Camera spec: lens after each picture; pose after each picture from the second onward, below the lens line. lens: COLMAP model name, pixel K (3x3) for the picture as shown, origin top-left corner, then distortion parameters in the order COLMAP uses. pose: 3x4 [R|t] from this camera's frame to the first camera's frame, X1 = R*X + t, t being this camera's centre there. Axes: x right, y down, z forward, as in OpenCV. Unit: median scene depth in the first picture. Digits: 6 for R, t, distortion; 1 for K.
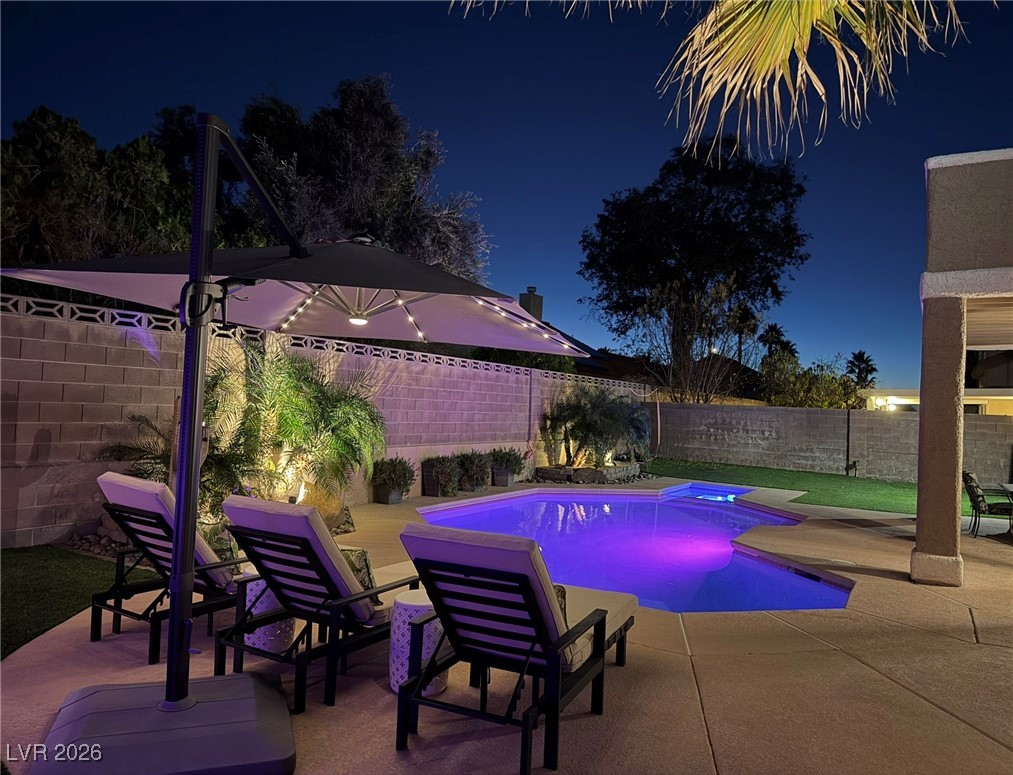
lens RADIAL K [[735.2, 0, 505.0], [0, 735.2, 387.2], [0, 0, 1]] dist [-0.011062, -0.002385]
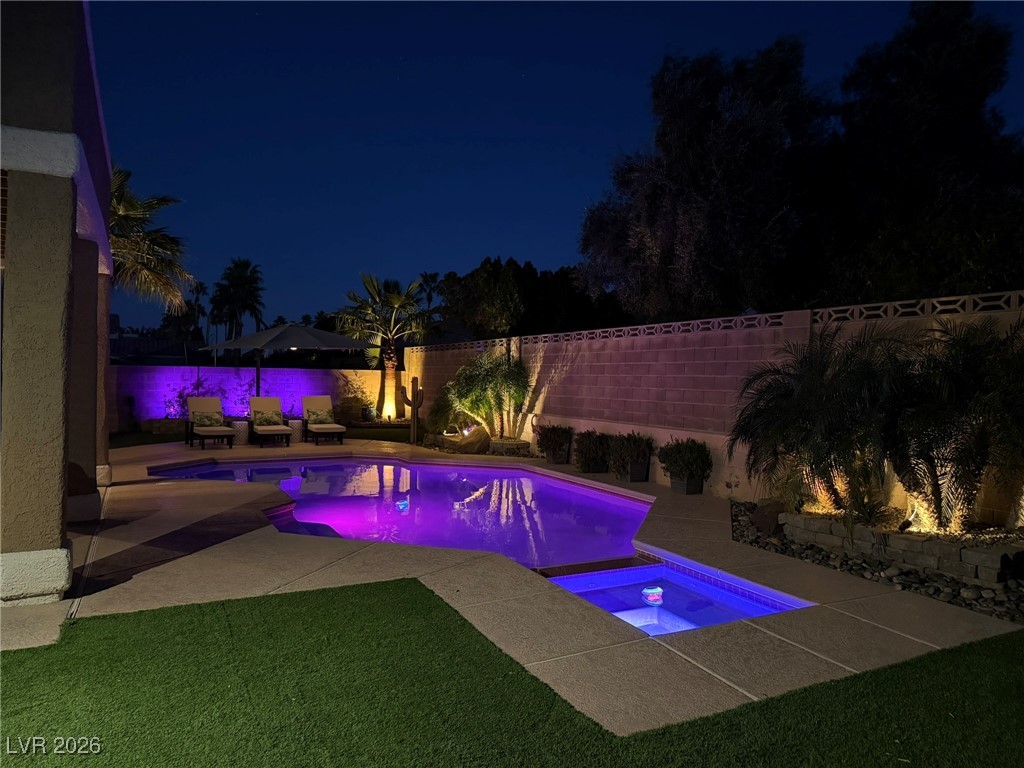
lens RADIAL K [[722.5, 0, 510.4], [0, 722.5, 384.3], [0, 0, 1]] dist [-0.001383, -0.001144]
pose [[-0.535820, -0.037030, -0.843520, 0.668902], [-0.009067, 0.999233, -0.038106, 0.057376], [0.844284, -0.012769, -0.535745, 1.206272]]
